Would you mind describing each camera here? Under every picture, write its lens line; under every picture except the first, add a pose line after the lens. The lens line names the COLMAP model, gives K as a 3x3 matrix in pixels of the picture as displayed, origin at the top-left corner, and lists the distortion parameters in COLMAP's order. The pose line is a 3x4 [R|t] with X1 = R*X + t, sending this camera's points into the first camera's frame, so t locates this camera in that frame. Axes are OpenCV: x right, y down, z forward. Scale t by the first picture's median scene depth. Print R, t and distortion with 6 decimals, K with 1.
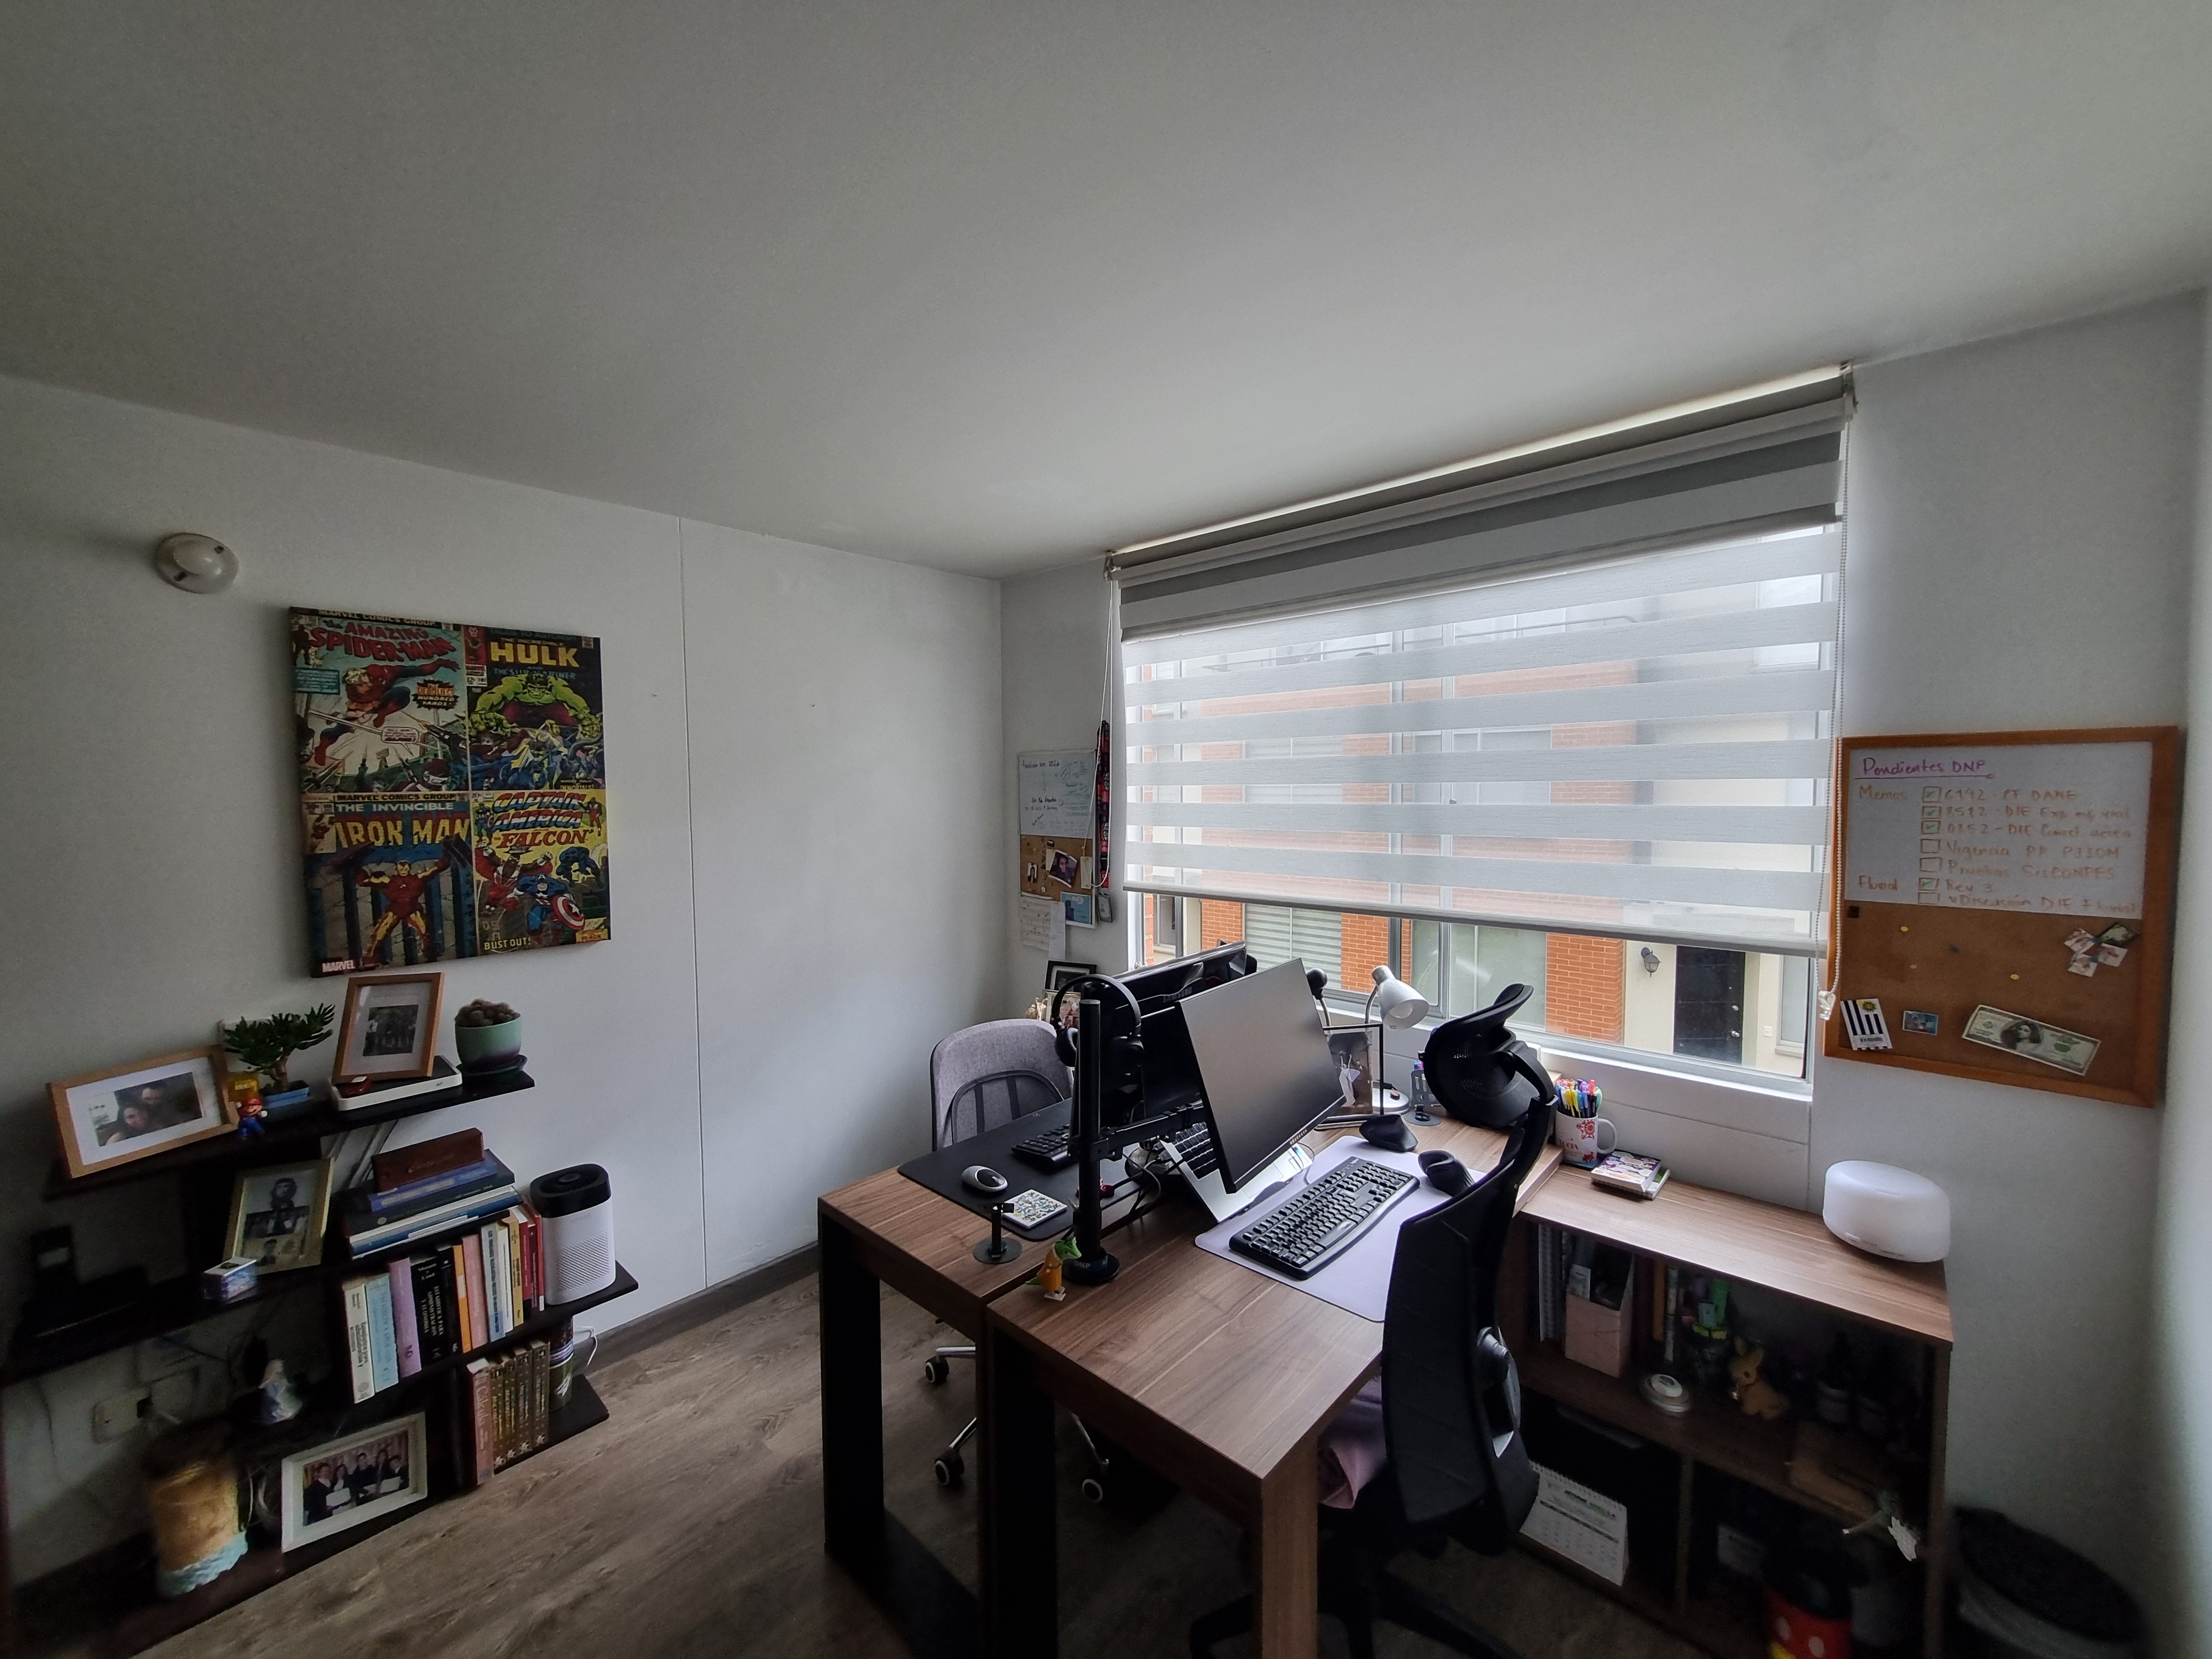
lens RADIAL K [[867.8, 0, 1111.0], [0, 867.8, 828.7], [0, 0, 1]] dist [0.000029, 0.001105]
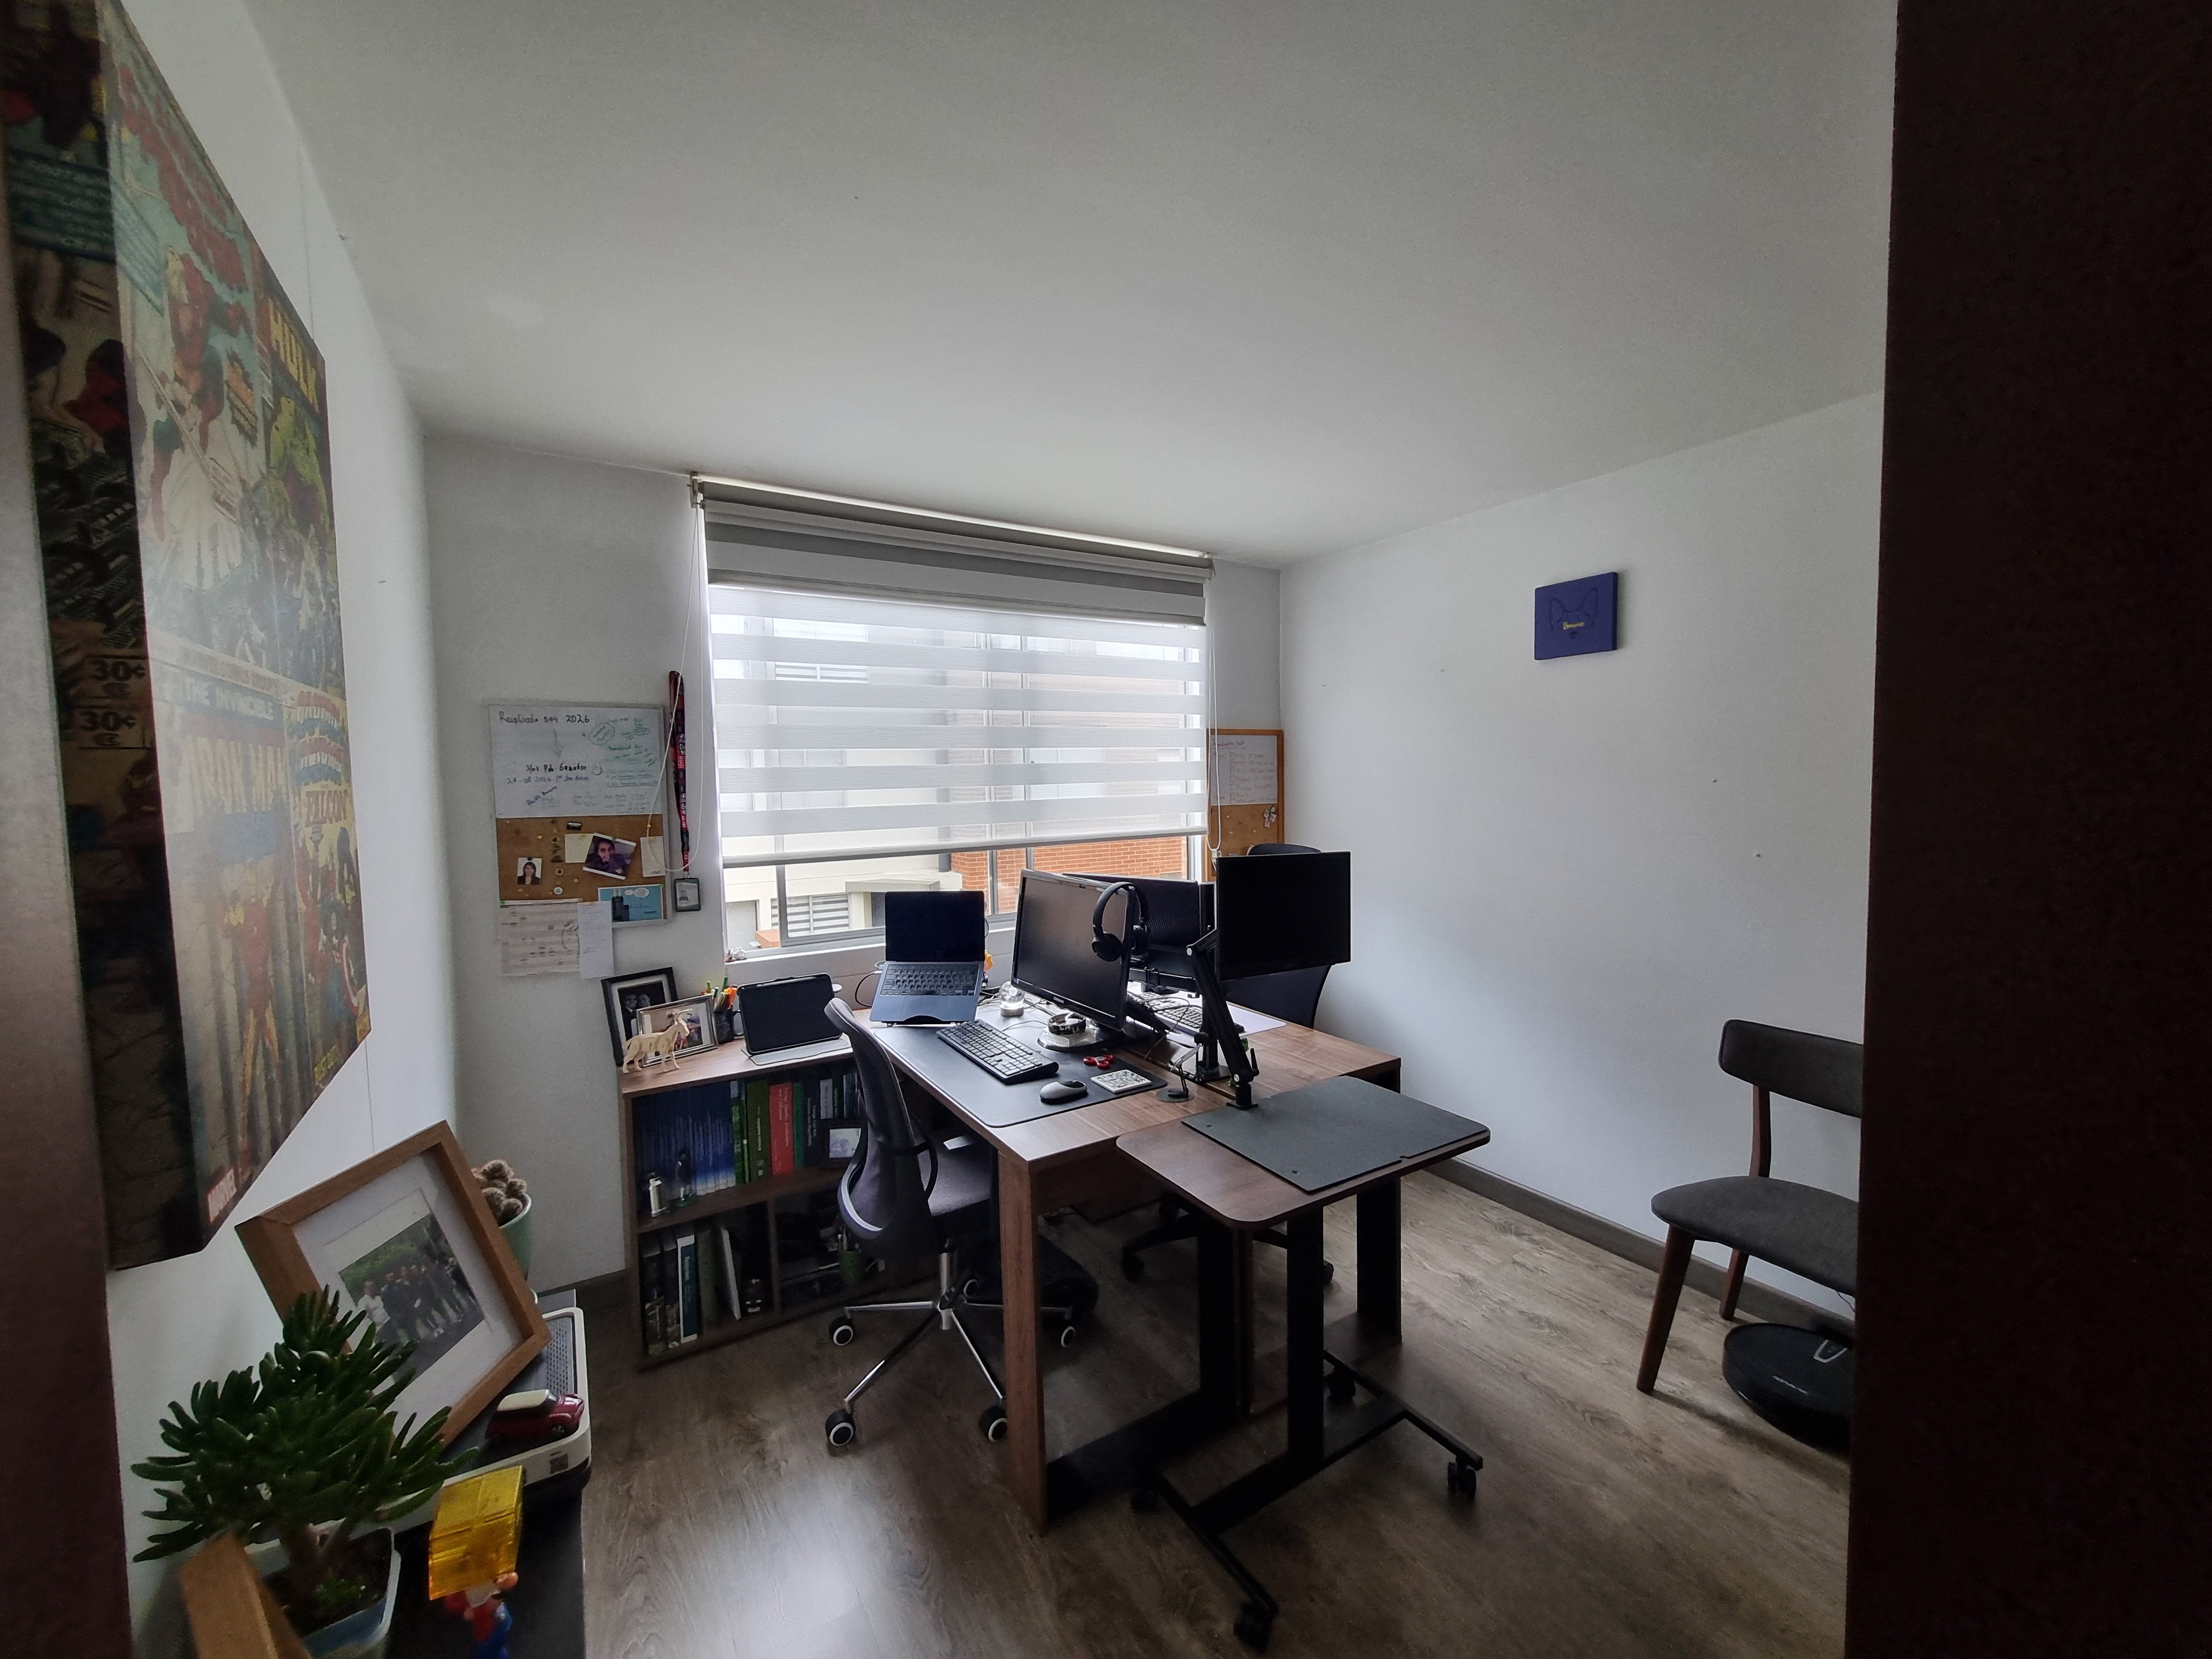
lens RADIAL K [[867.8, 0, 1109.7], [0, 867.8, 831.2], [0, 0, 1]] dist [0.000029, 0.001105]
pose [[0.251695, -0.056815, 0.966138, -0.719033], [0.068539, 0.996815, 0.040764, 0.023935], [-0.965377, 0.055958, 0.254787, 0.392405]]
